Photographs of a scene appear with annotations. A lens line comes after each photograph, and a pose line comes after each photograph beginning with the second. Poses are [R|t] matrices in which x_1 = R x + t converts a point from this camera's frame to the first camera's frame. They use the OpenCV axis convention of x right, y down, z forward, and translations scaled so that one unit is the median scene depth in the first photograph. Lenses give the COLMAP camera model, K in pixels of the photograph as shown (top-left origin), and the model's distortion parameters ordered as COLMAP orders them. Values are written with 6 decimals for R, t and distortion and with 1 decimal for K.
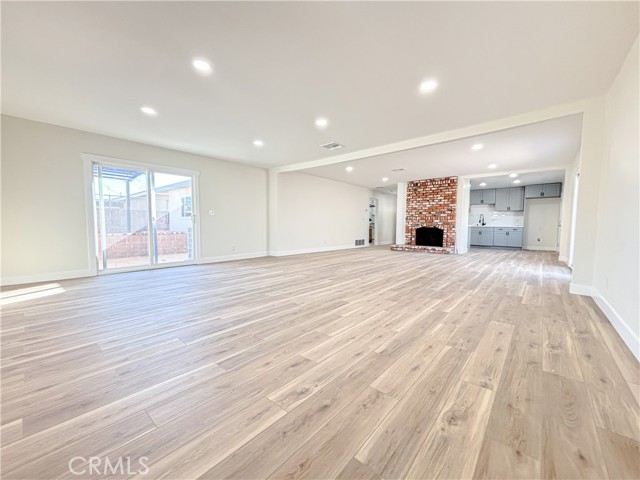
lens RADIAL K [[260.8, 0, 322.9], [0, 260.8, 241.7], [0, 0, 1]] dist [0.013098, -0.002365]
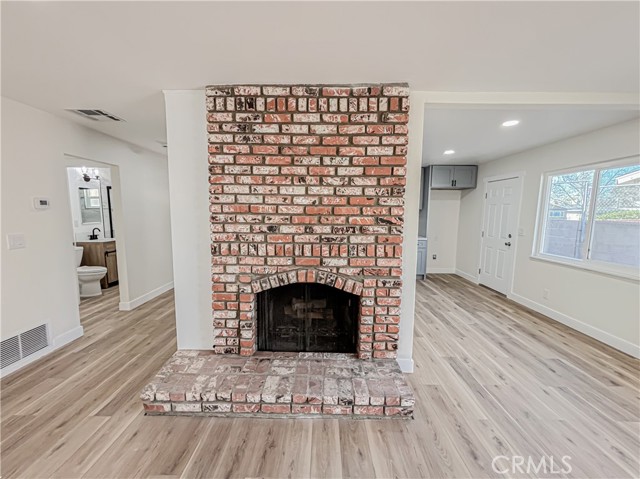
lens RADIAL K [[260.8, 0, 320.5], [0, 260.8, 238.9], [0, 0, 1]] dist [0.013098, -0.002365]
pose [[0.782287, -0.067832, 0.619213, 0.256290], [0.031811, 0.997107, 0.069039, -0.114072], [-0.622105, -0.034311, 0.782182, 0.775650]]
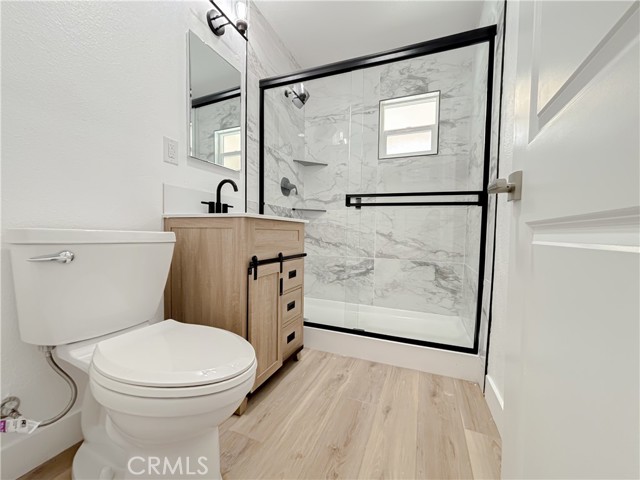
lens RADIAL K [[260.8, 0, 320.1], [0, 260.8, 240.5], [0, 0, 1]] dist [0.013098, -0.002365]
pose [[0.956565, 0.002176, 0.291512, 0.245430], [0.004338, 0.999755, -0.021698, -0.086854], [-0.291488, 0.022020, 0.956321, 1.126275]]
